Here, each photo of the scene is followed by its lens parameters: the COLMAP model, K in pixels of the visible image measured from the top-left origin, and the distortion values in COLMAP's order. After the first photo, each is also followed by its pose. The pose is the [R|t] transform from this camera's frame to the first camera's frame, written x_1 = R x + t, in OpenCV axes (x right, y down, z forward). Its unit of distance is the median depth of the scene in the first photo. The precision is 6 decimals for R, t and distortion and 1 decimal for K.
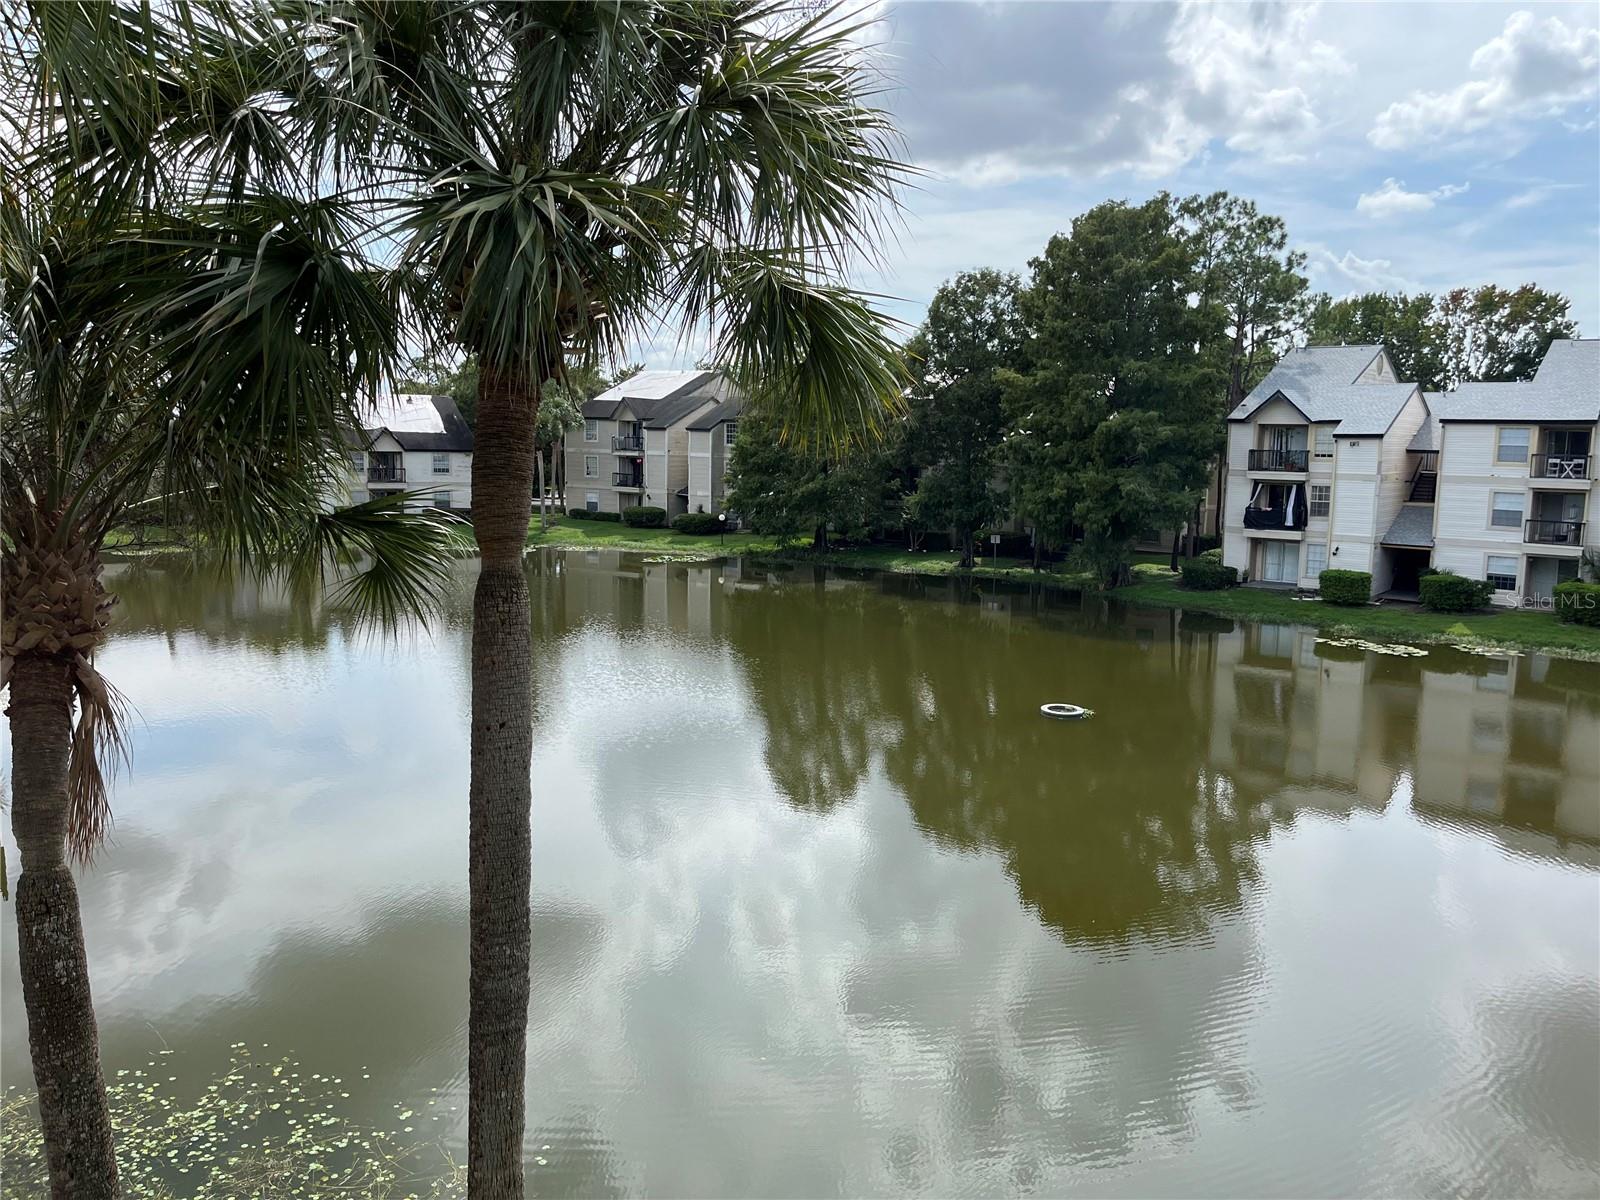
lens RADIAL K [[1214.7, 0, 799.6], [0, 1214.7, 585.1], [0, 0, 1]] dist [0.041698, -0.049630]
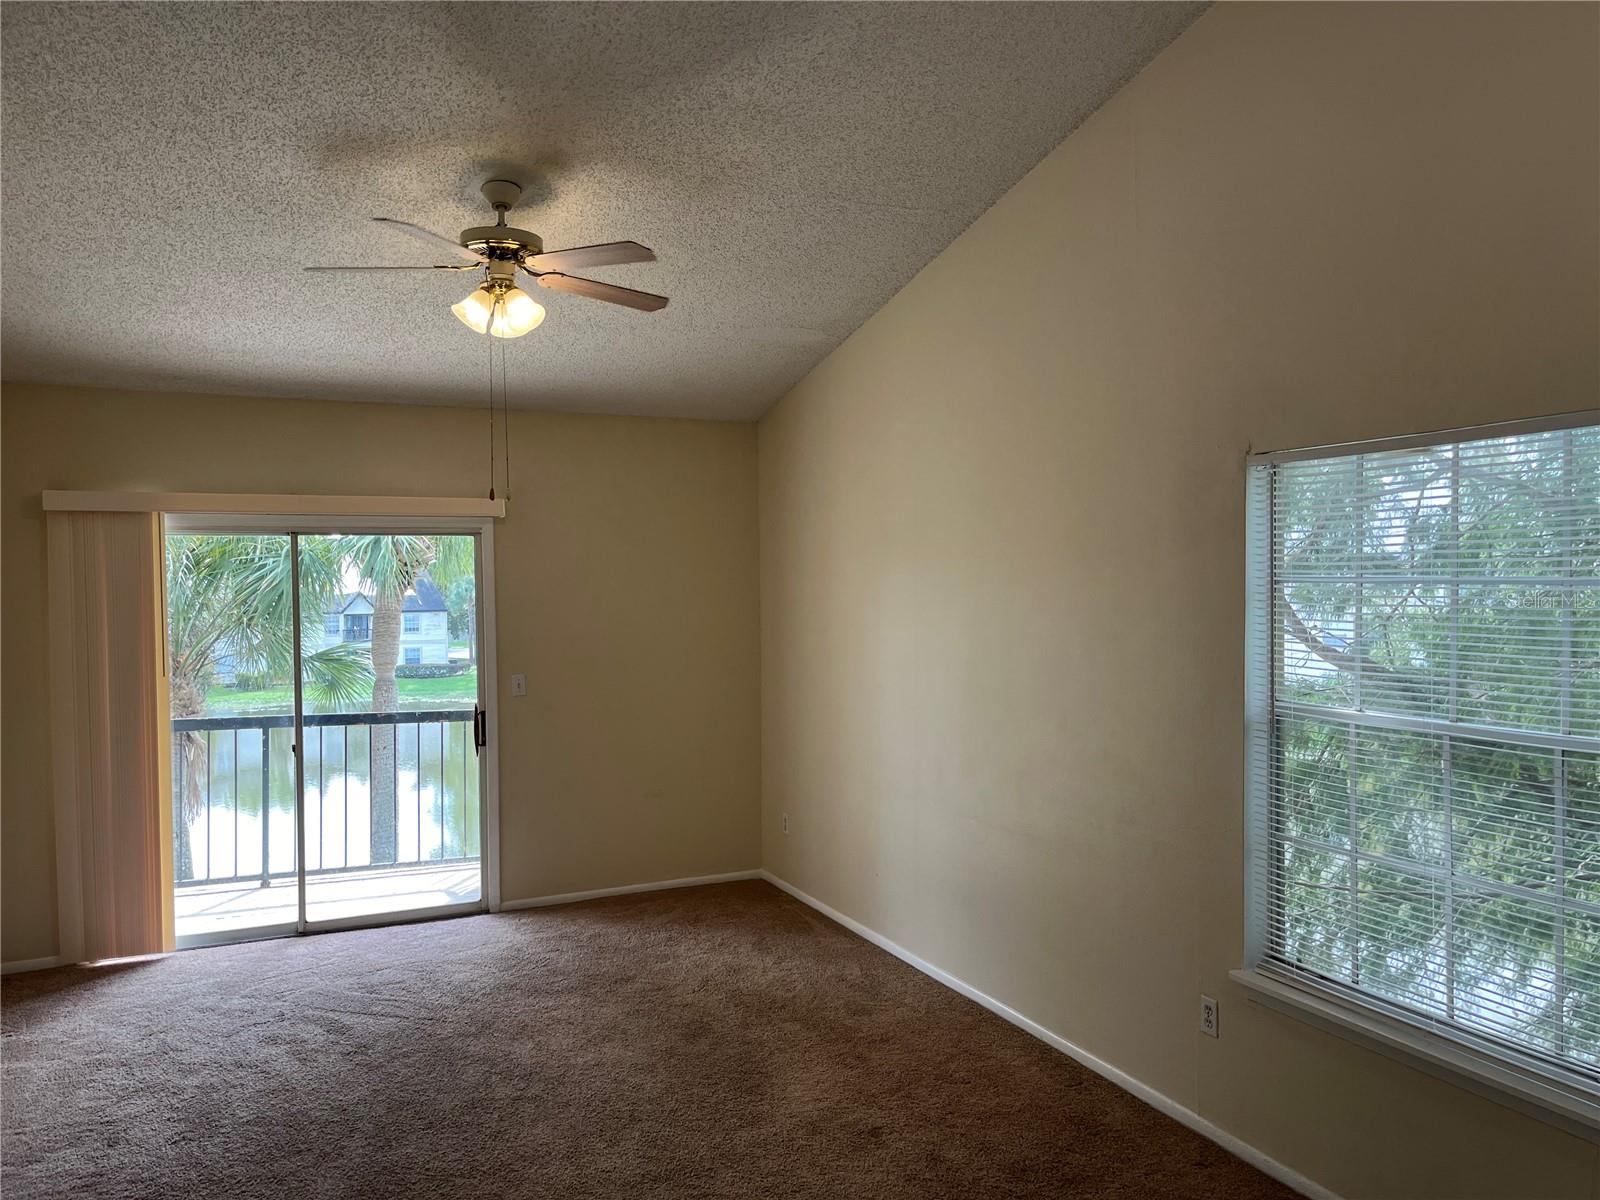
lens RADIAL K [[1214.7, 0, 799.6], [0, 1214.7, 585.1], [0, 0, 1]] dist [0.041698, -0.049630]
pose [[0.999472, -0.026967, 0.018139, 0.489492], [0.028963, 0.992267, -0.120692, 0.110014], [-0.014744, 0.121153, 0.992524, -1.274482]]
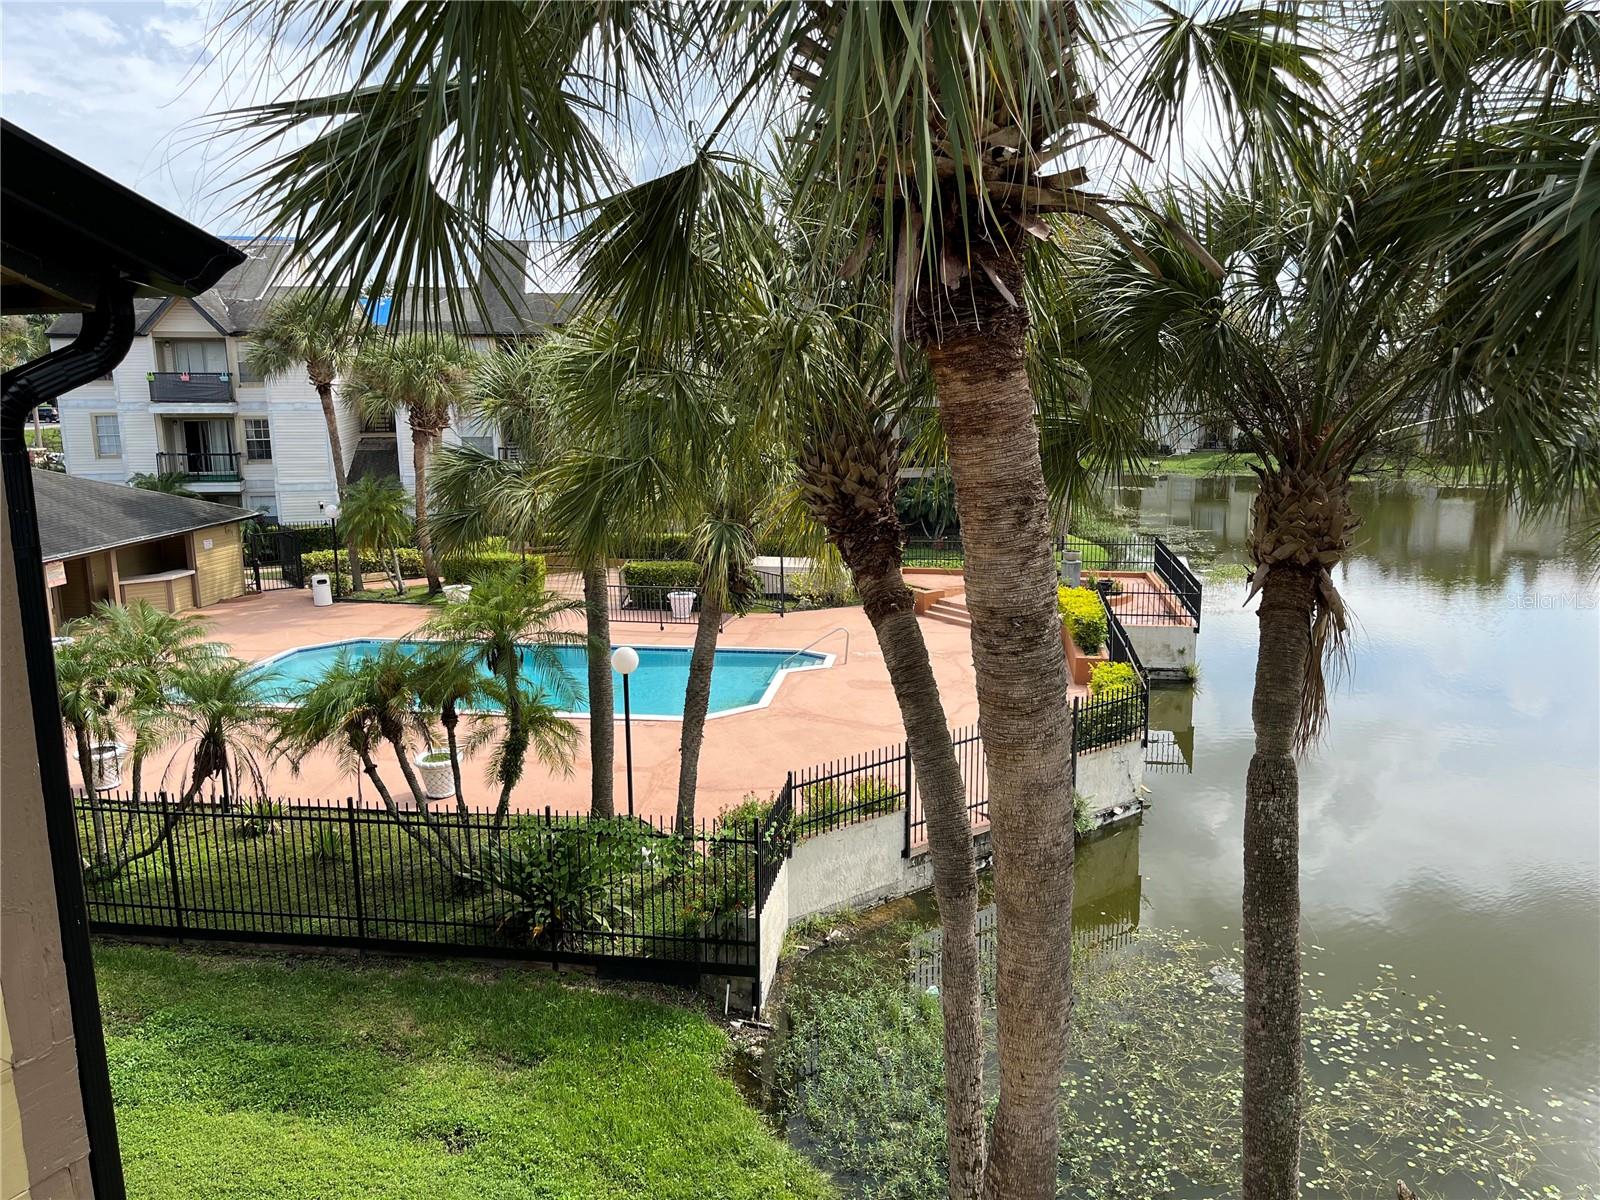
lens RADIAL K [[1214.7, 0, 799.6], [0, 1214.7, 585.1], [0, 0, 1]] dist [0.041698, -0.049630]
pose [[0.639887, 0.120328, -0.758990, -0.057806], [-0.078373, 0.992734, 0.091311, 0.007889], [0.764462, 0.001056, 0.644668, -0.056881]]
